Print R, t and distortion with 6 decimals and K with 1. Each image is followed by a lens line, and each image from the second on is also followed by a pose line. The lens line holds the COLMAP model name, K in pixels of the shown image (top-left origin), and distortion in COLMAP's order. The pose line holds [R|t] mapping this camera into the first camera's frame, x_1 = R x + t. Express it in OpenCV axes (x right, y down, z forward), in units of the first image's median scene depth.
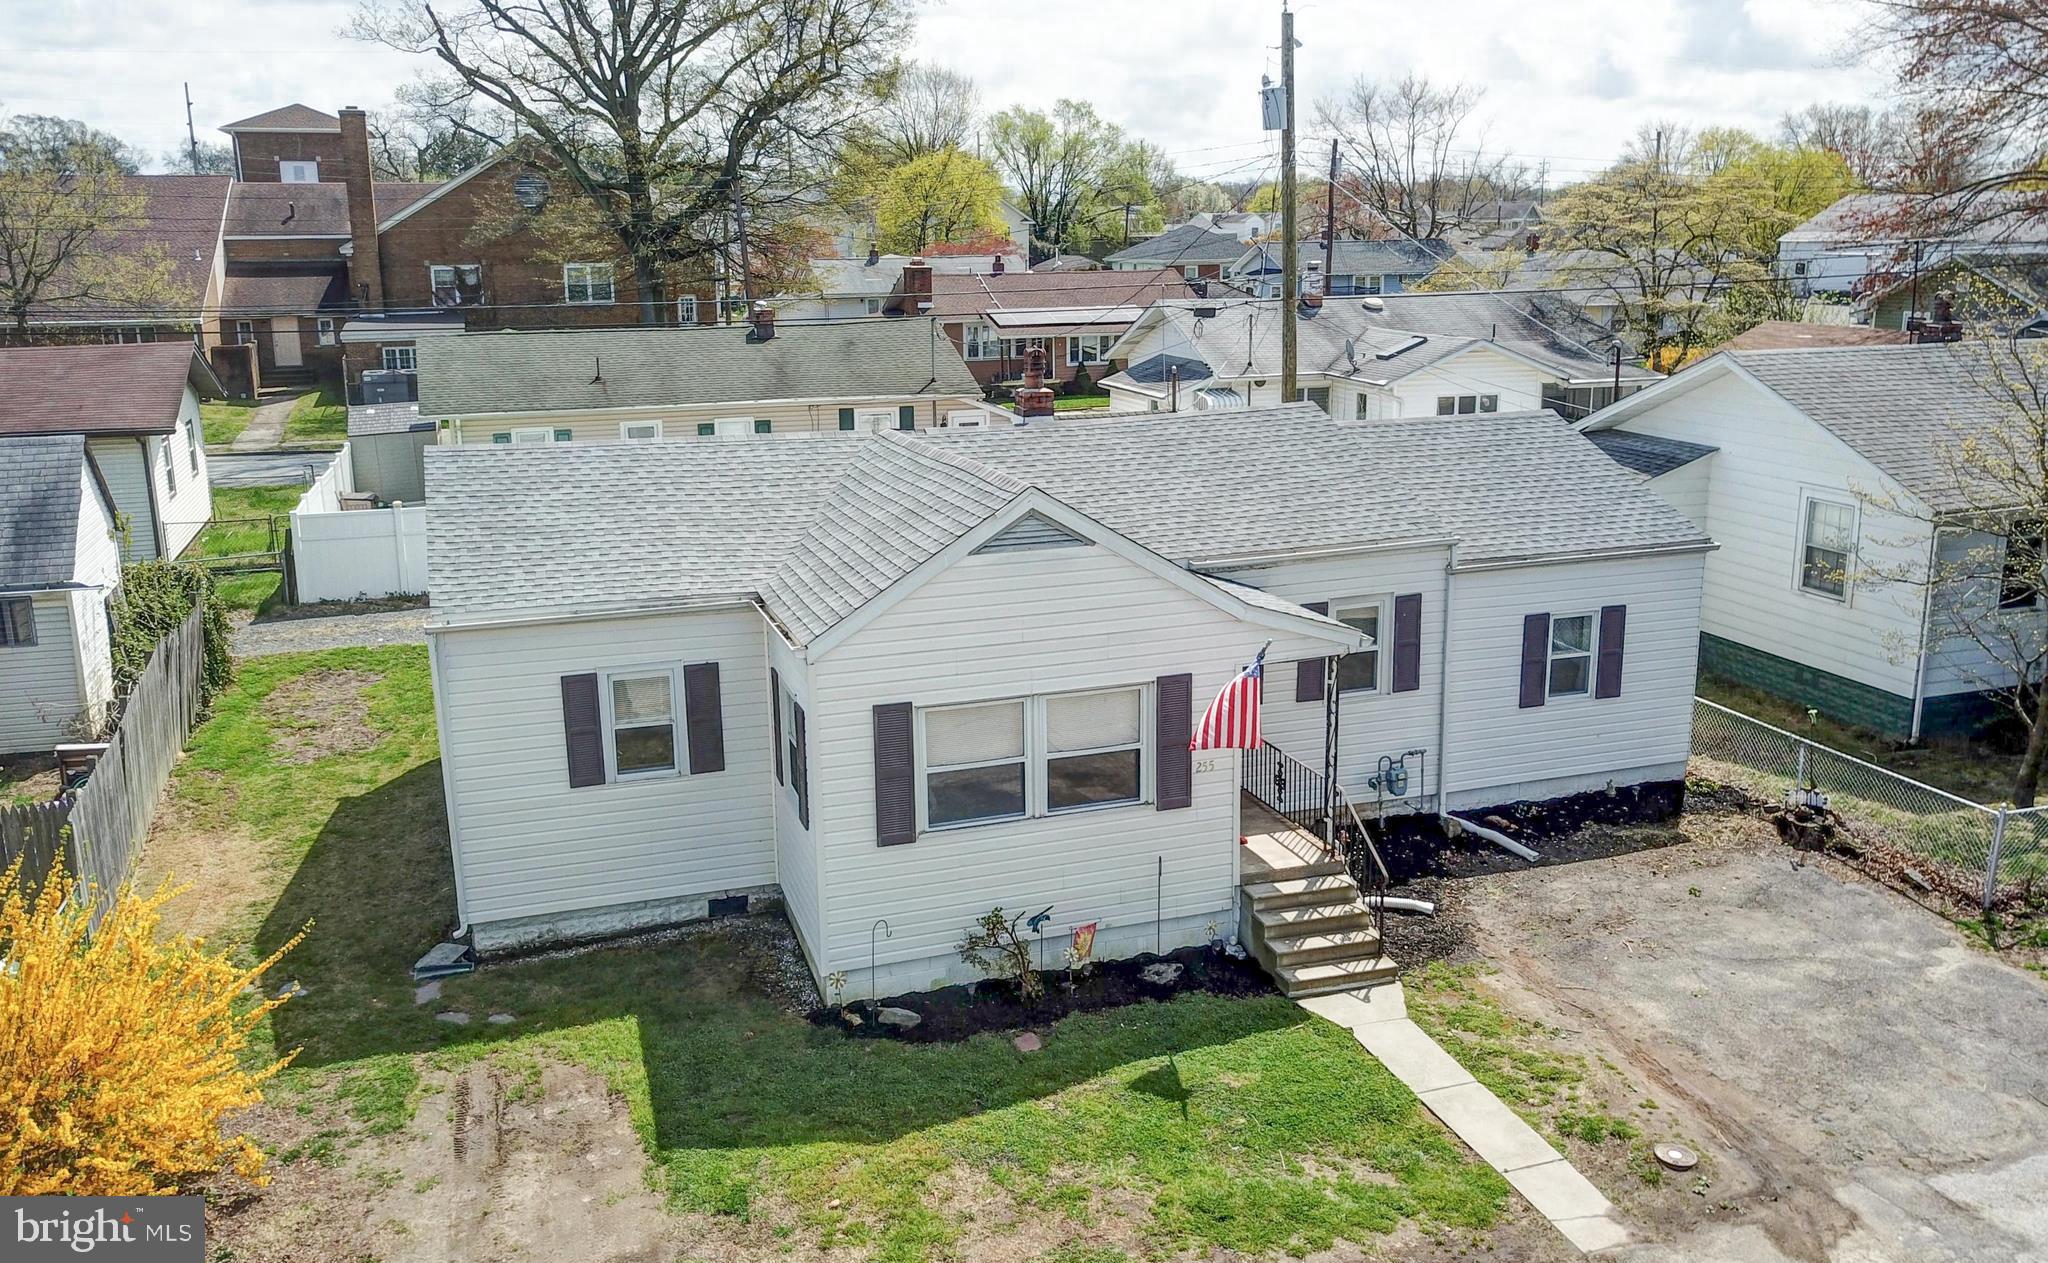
lens RADIAL K [[1615.9, 0, 1007.9], [0, 1615.9, 625.7], [0, 0, 1]] dist [-0.008576, 0.001716]
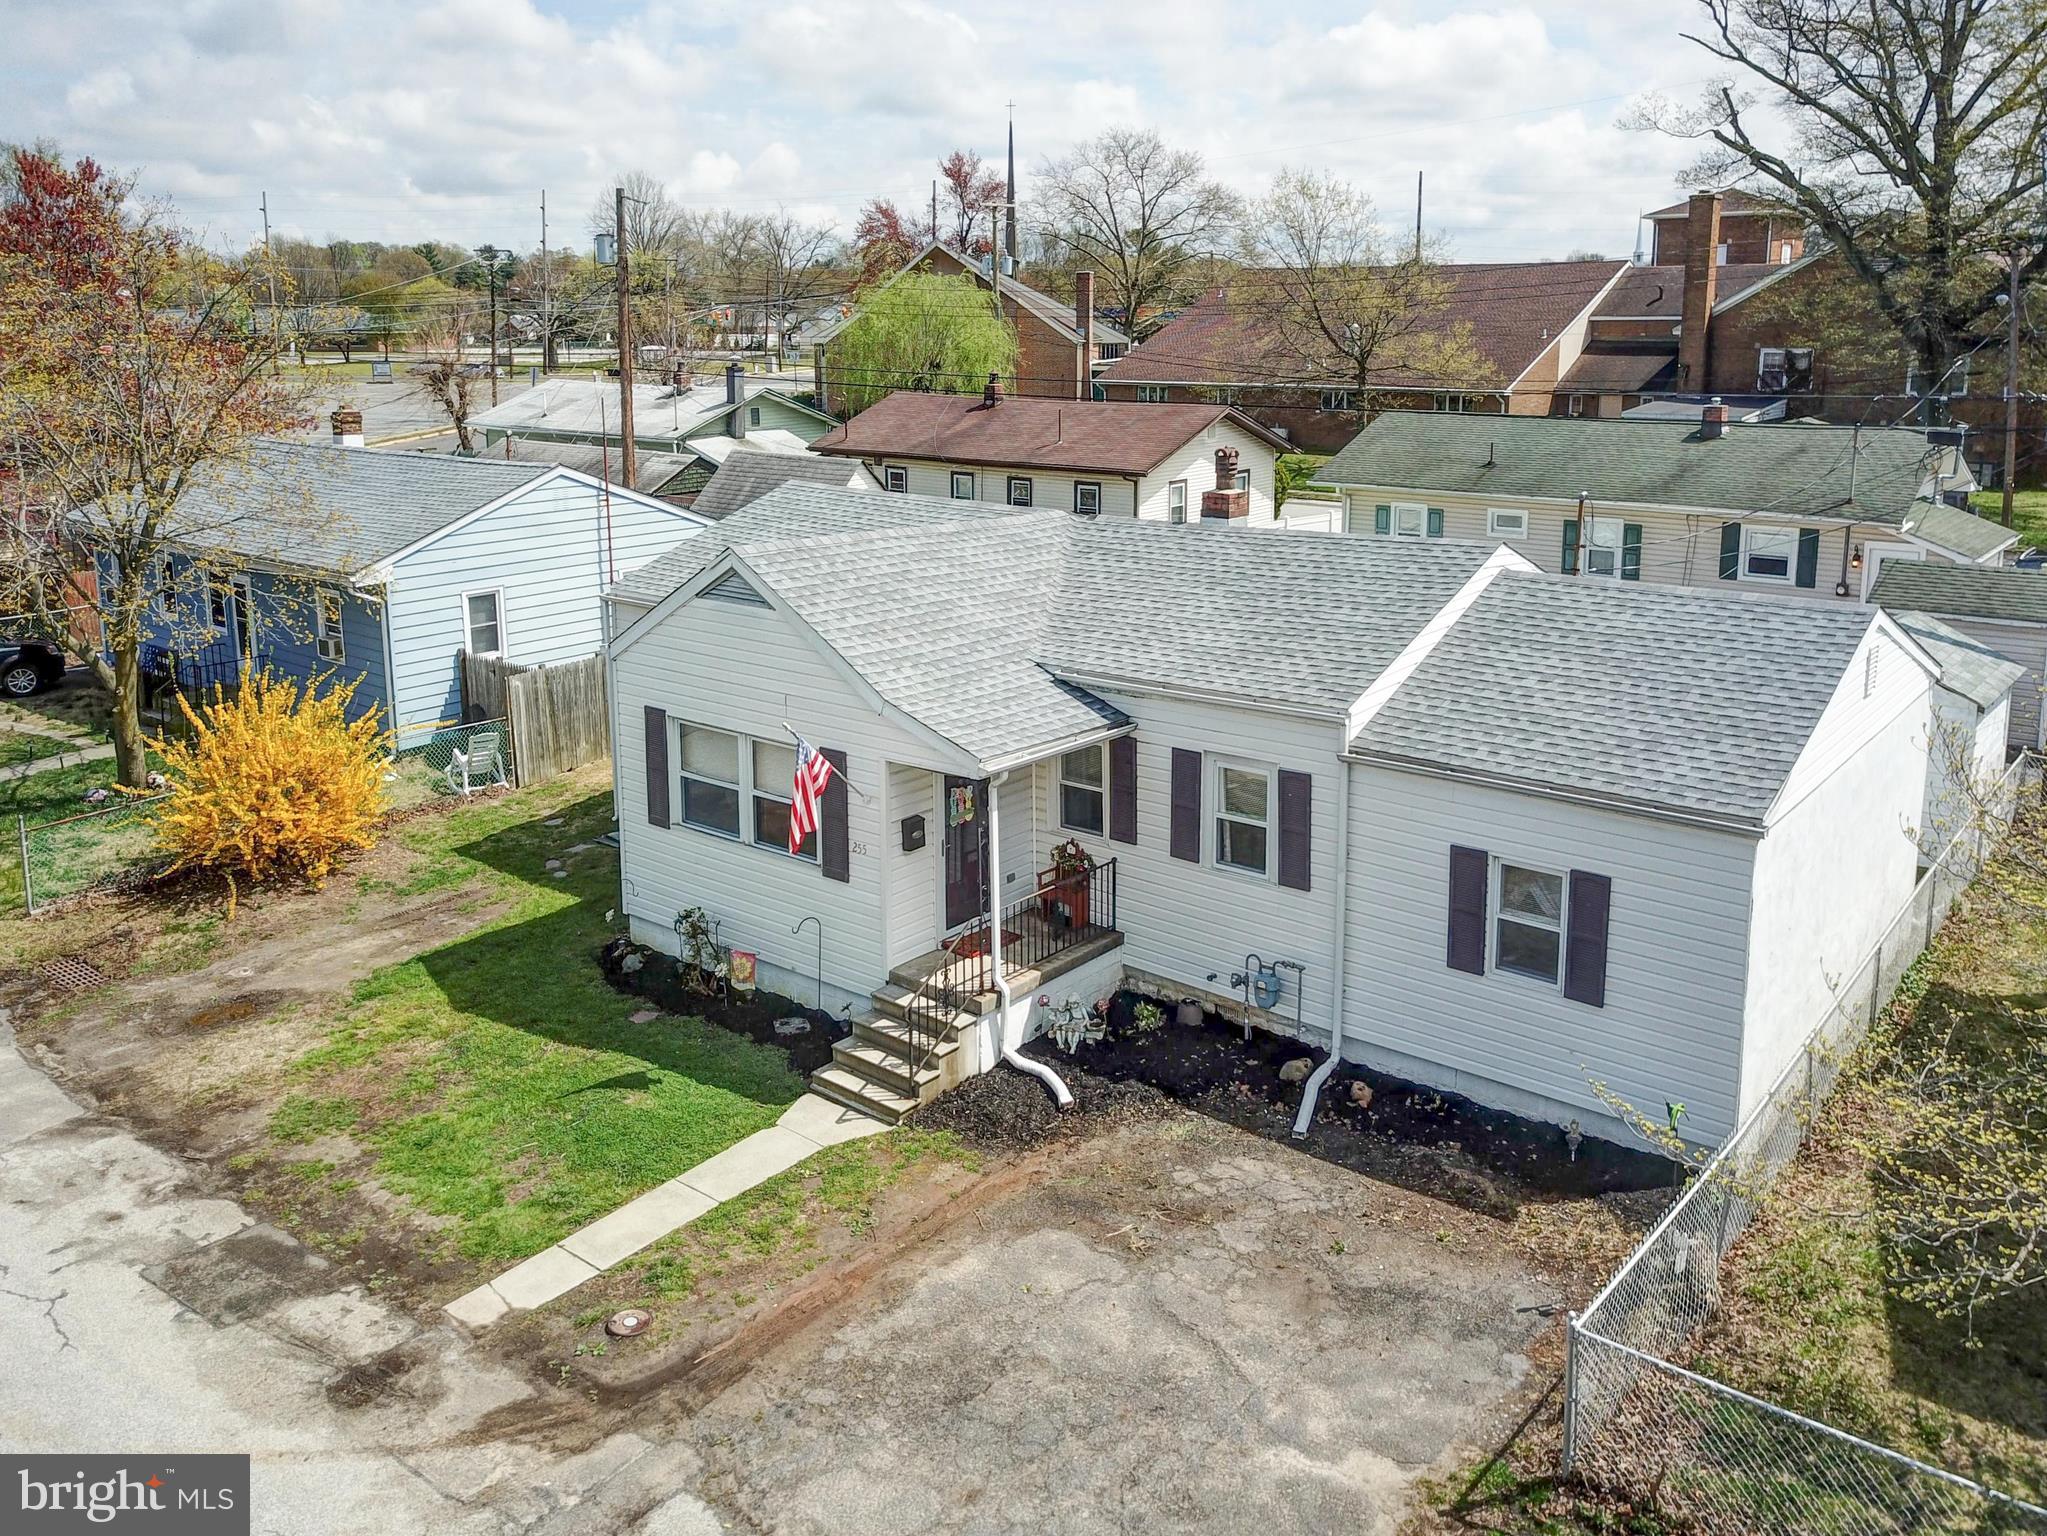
lens RADIAL K [[1629.2, 0, 1020.4], [0, 1629.2, 615.0], [0, 0, 1]] dist [-0.010504, -0.003974]
pose [[0.542294, 0.166161, -0.823594, 1.007884], [-0.208653, 0.976175, 0.059557, -0.140779], [0.813868, 0.139548, 0.564044, 0.484268]]
